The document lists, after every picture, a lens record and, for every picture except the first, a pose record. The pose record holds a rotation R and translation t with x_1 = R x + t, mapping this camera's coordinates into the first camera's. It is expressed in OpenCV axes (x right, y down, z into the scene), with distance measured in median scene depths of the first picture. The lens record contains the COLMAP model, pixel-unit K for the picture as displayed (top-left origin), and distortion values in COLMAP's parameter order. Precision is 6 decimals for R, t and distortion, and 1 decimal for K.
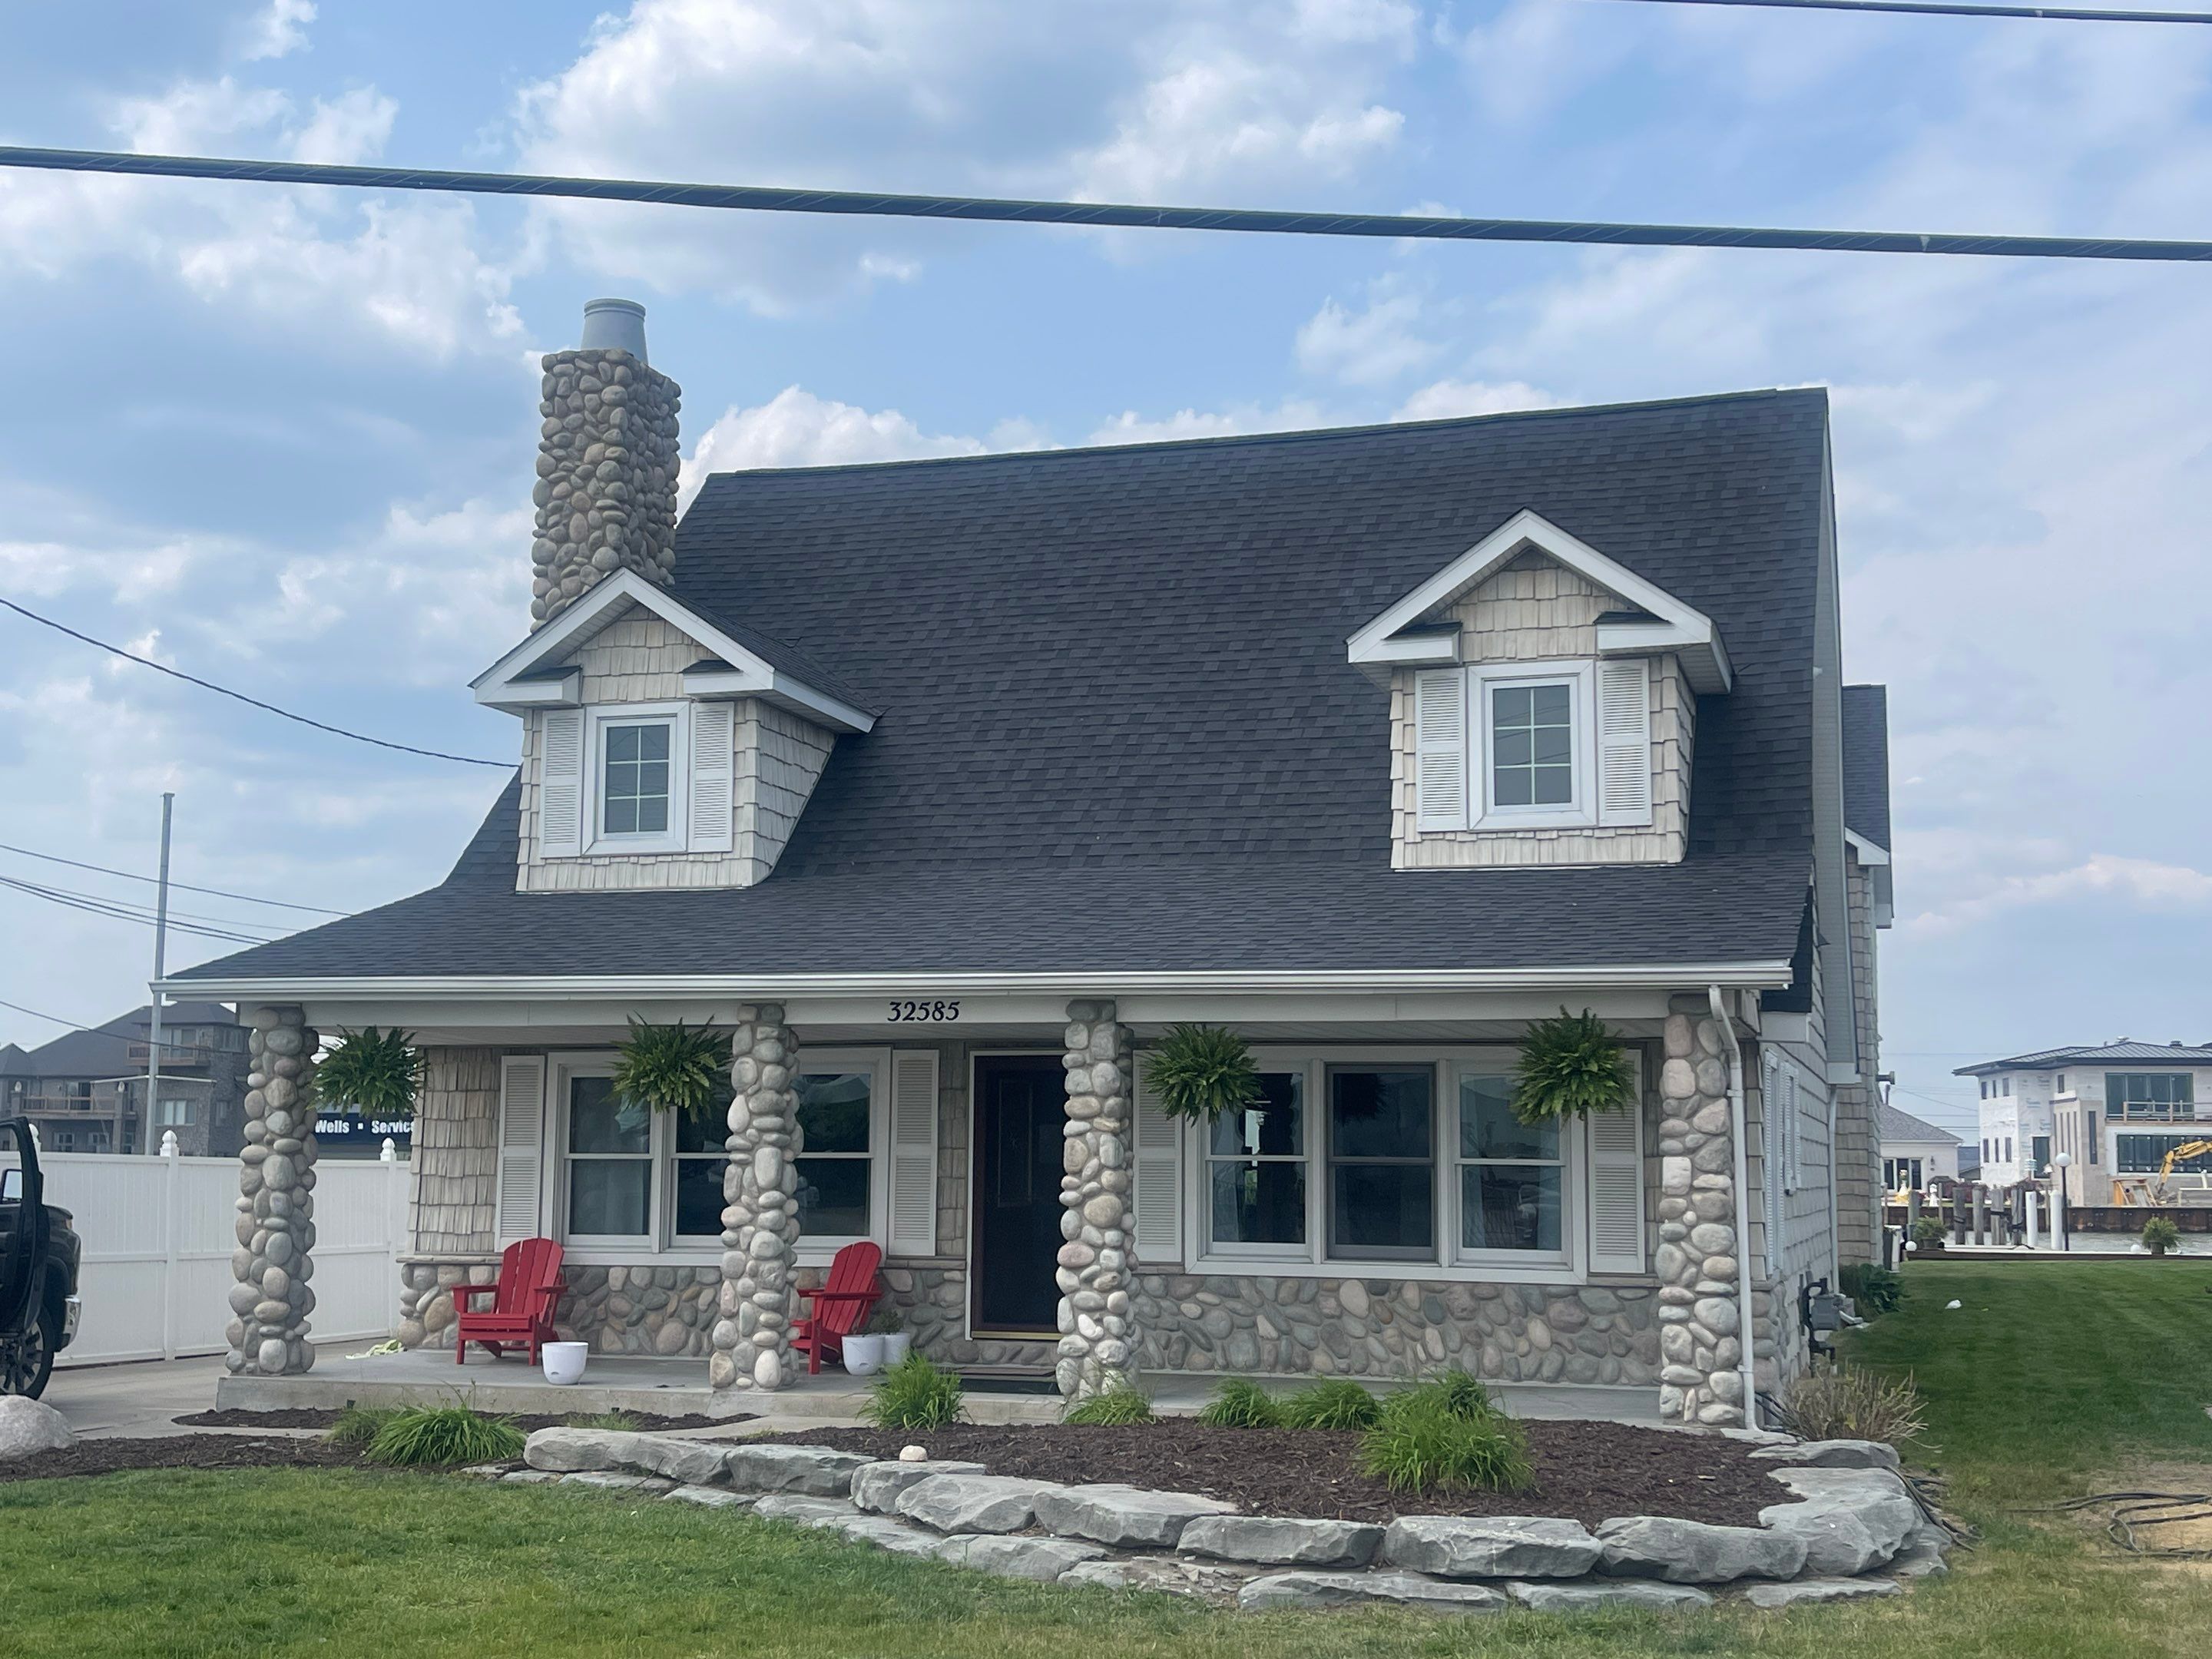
lens RADIAL K [[2641.1, 0, 1102.5], [0, 2641.1, 855.2], [0, 0, 1]] dist [0.199552, -0.720573]
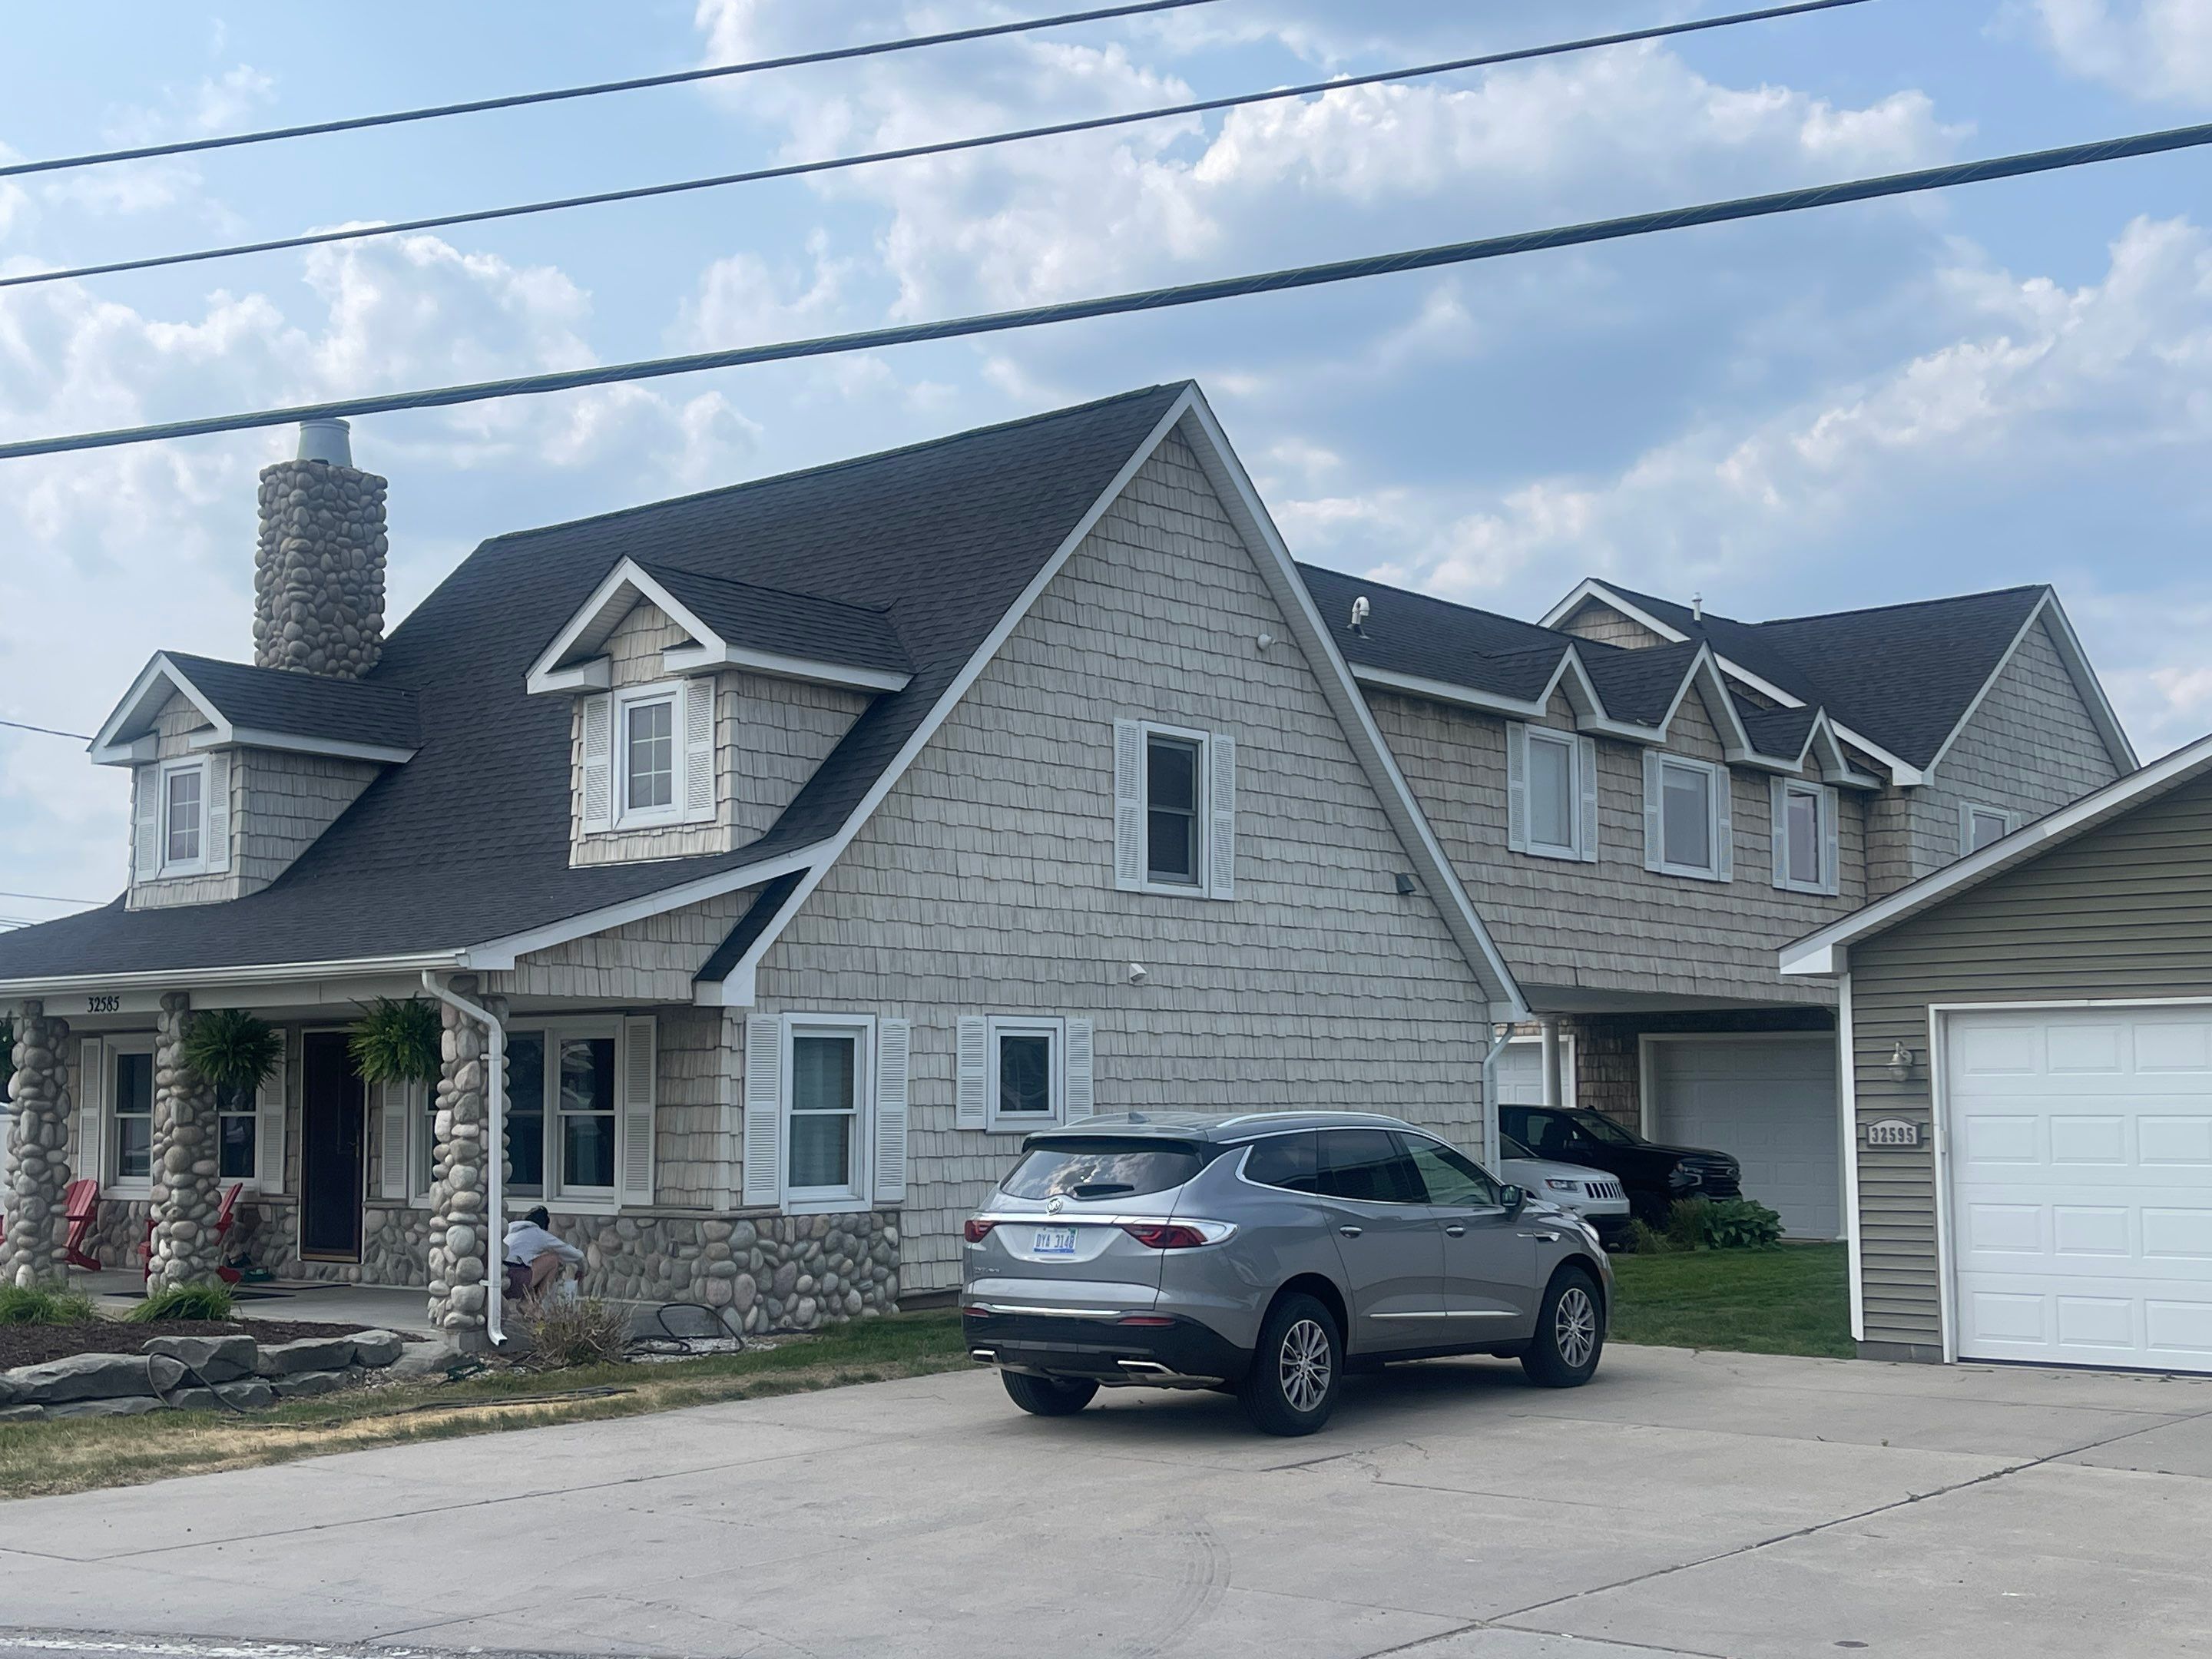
lens RADIAL K [[2641.1, 0, 1102.5], [0, 2641.1, 855.2], [0, 0, 1]] dist [0.199552, -0.720573]
pose [[0.919701, -0.048806, -0.389574, 0.822392], [0.058043, 0.998242, 0.011967, -0.000402], [0.388306, -0.033618, 0.920917, -0.001229]]
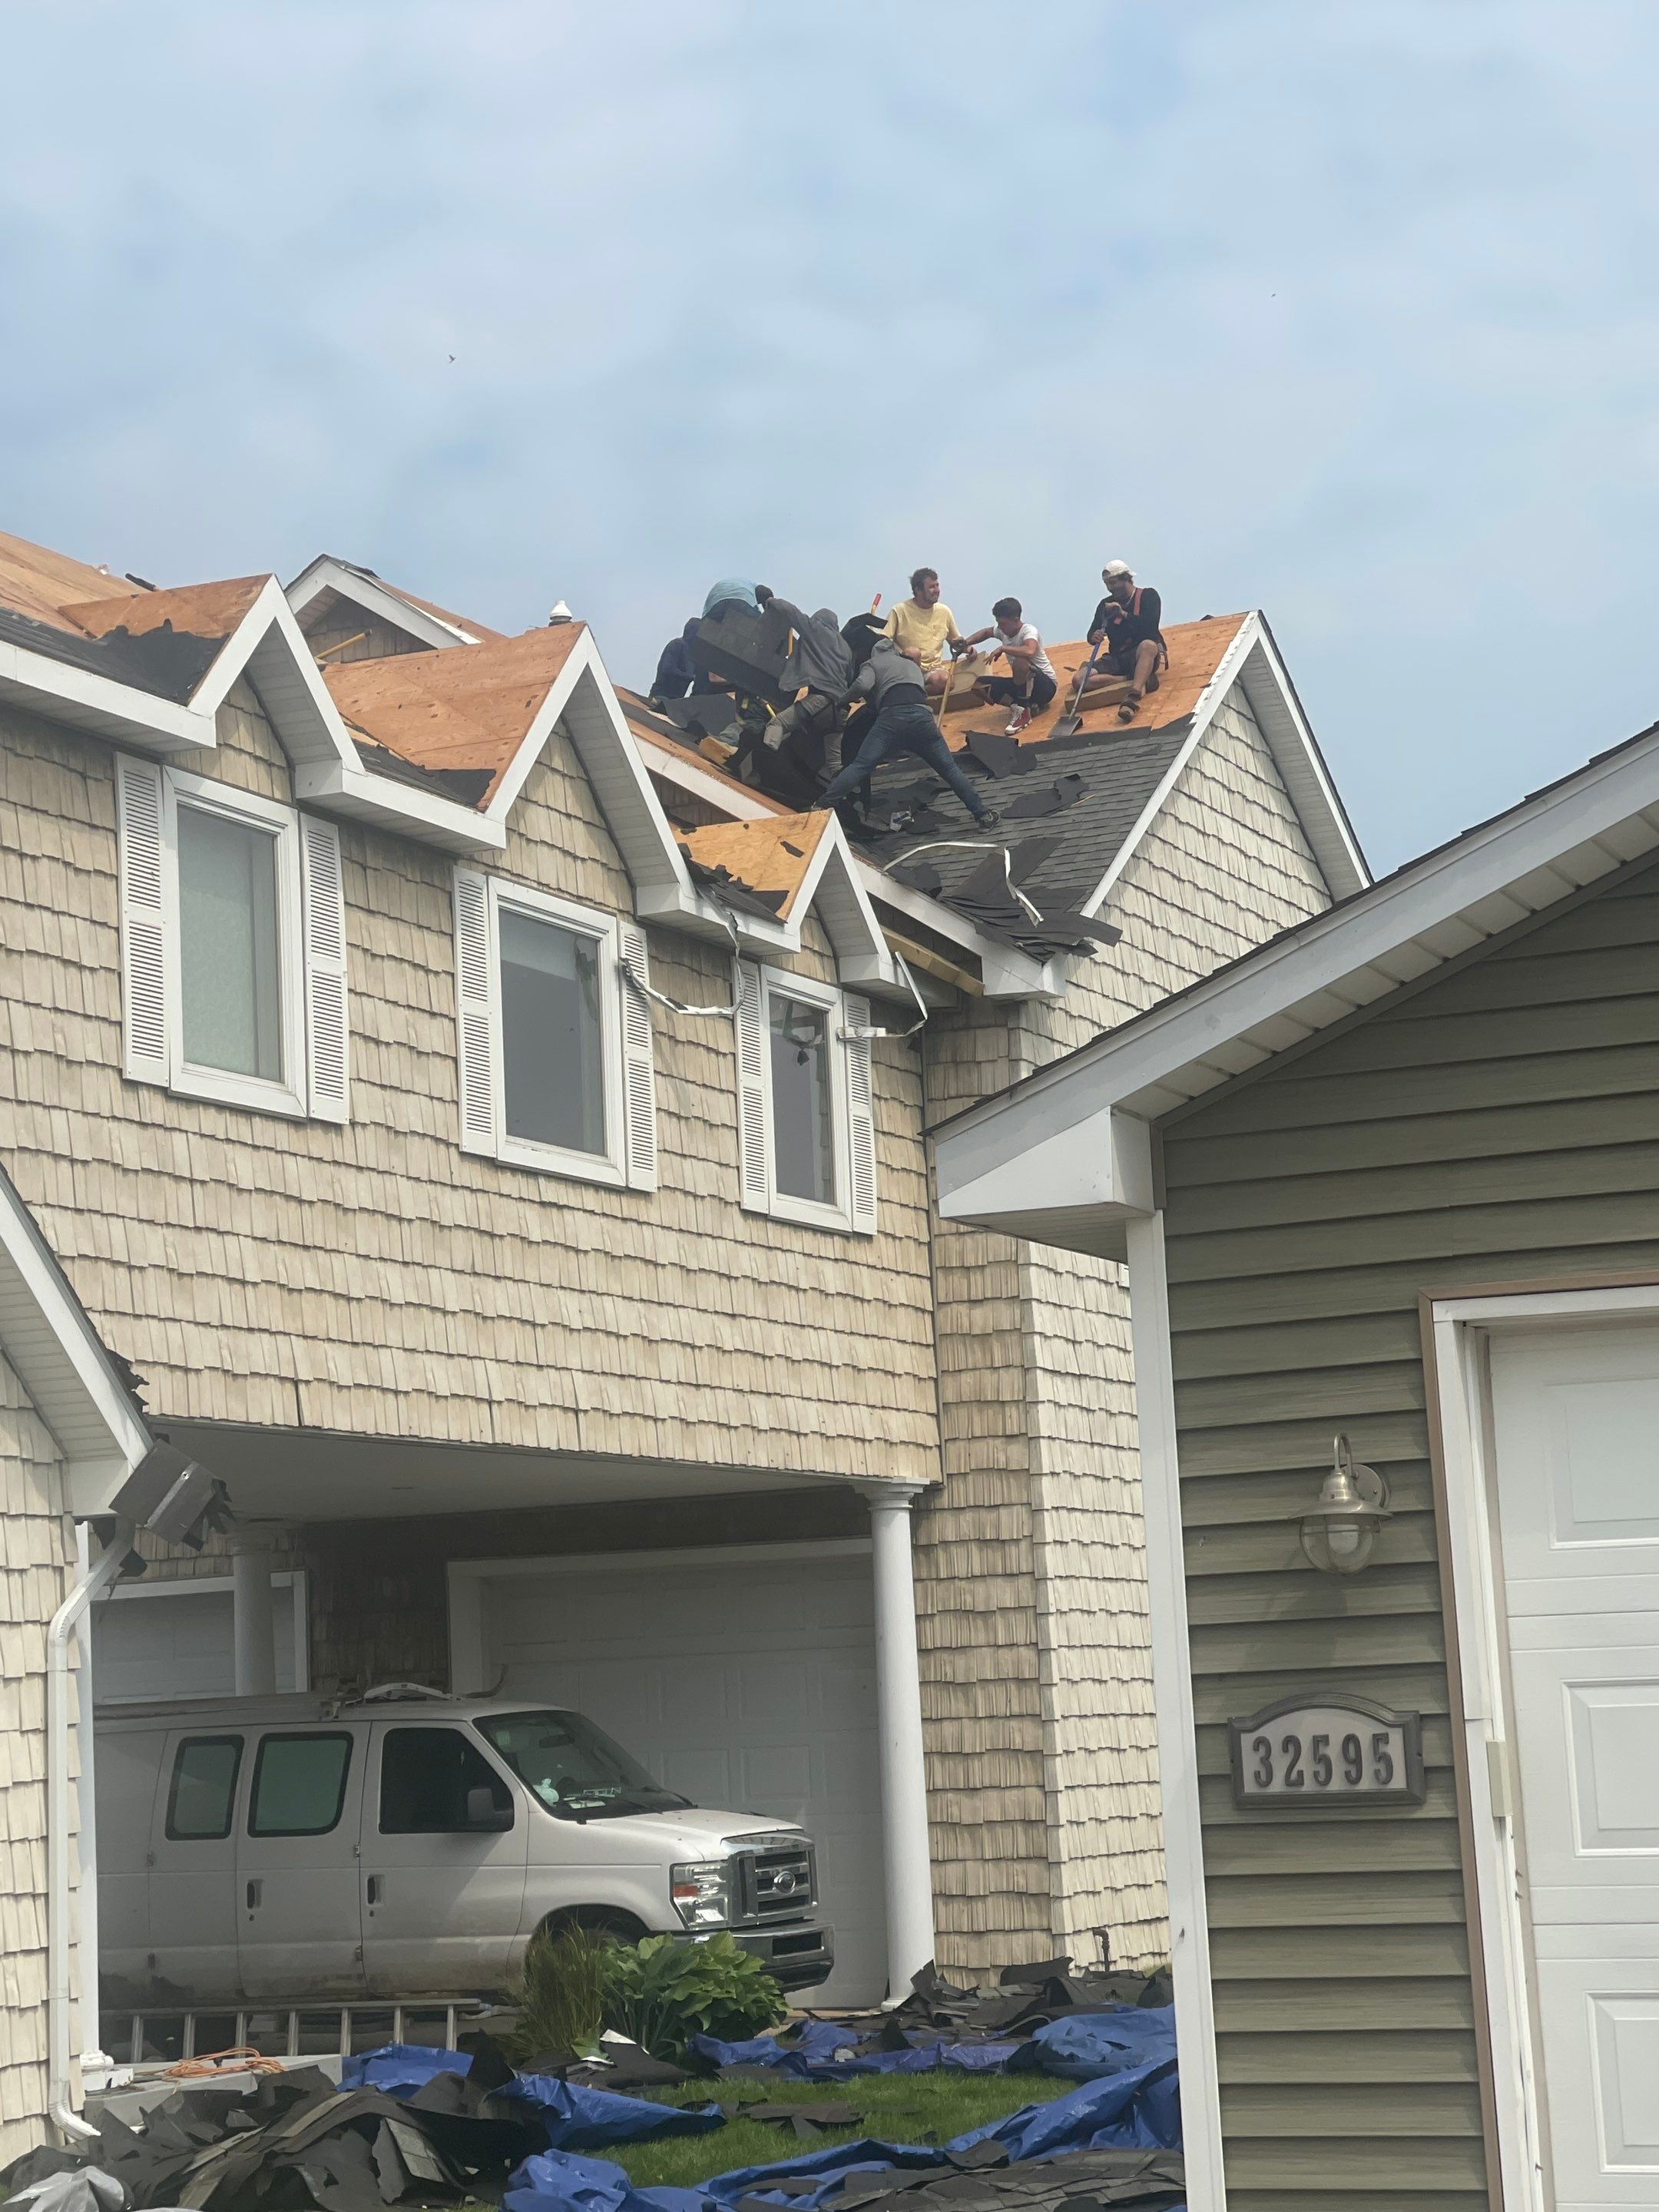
lens RADIAL K [[4451.5, 0, 788.1], [0, 4451.5, 1101.5], [0, 0, 1]] dist [0.231857, 0.454797]
pose [[0.990502, -0.068082, -0.119456, 0.703677], [0.066145, 0.997607, -0.020118, 0.068637], [0.120540, 0.012025, 0.992636, 0.547155]]
